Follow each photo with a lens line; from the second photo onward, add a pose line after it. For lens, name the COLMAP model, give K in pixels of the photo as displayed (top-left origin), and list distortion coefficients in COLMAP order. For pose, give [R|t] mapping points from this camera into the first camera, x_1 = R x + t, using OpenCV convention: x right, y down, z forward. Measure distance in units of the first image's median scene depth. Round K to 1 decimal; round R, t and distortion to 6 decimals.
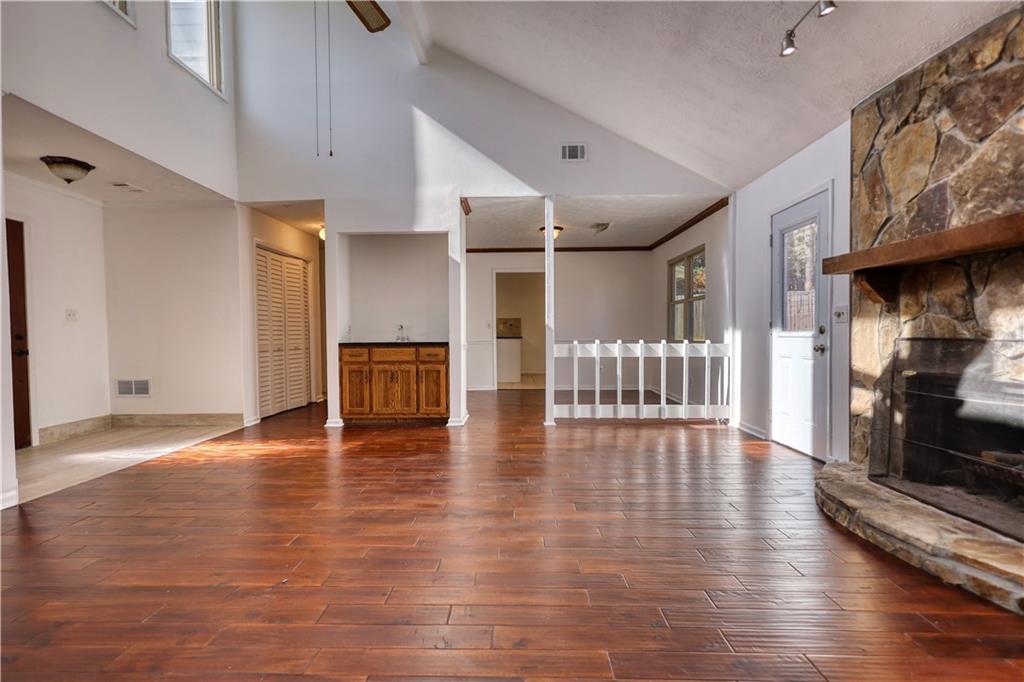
lens RADIAL K [[465.4, 0, 515.2], [0, 465.4, 351.3], [0, 0, 1]] dist [0.001384, 0.000289]
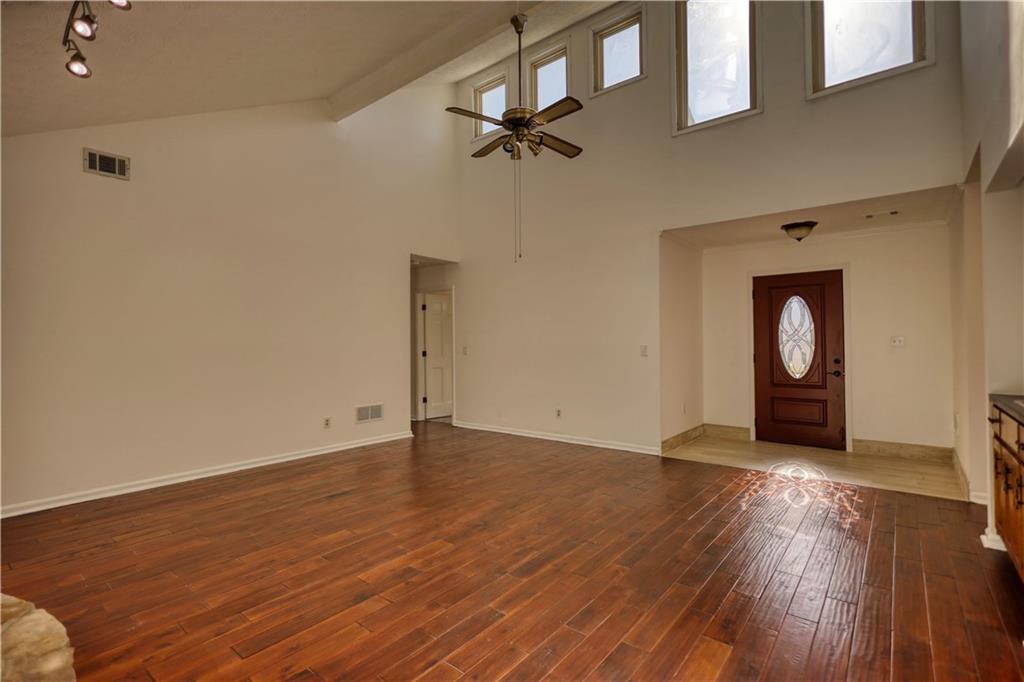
lens RADIAL K [[477.9, 0, 516.0], [0, 477.9, 347.4], [0, 0, 1]] dist [0.015588, -0.000004]
pose [[-0.596106, 0.018224, -0.802699, 0.844158], [-0.019487, 0.999119, 0.037156, -0.170040], [0.802669, 0.037791, -0.595226, 1.829623]]
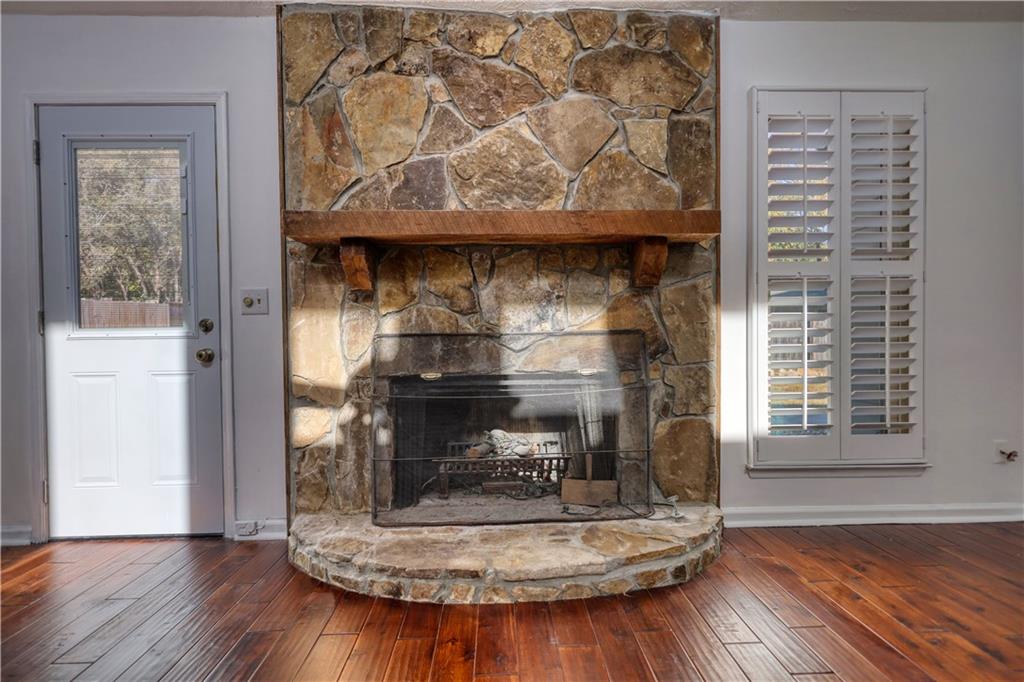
lens RADIAL K [[480.2, 0, 493.5], [0, 480.2, 343.9], [0, 0, 1]] dist [0.000253, 0.000020]
pose [[-0.037942, -0.003013, 0.999275, -0.000509], [0.049630, 0.998756, 0.004895, -0.007915], [-0.998047, 0.049780, -0.037745, 0.932504]]
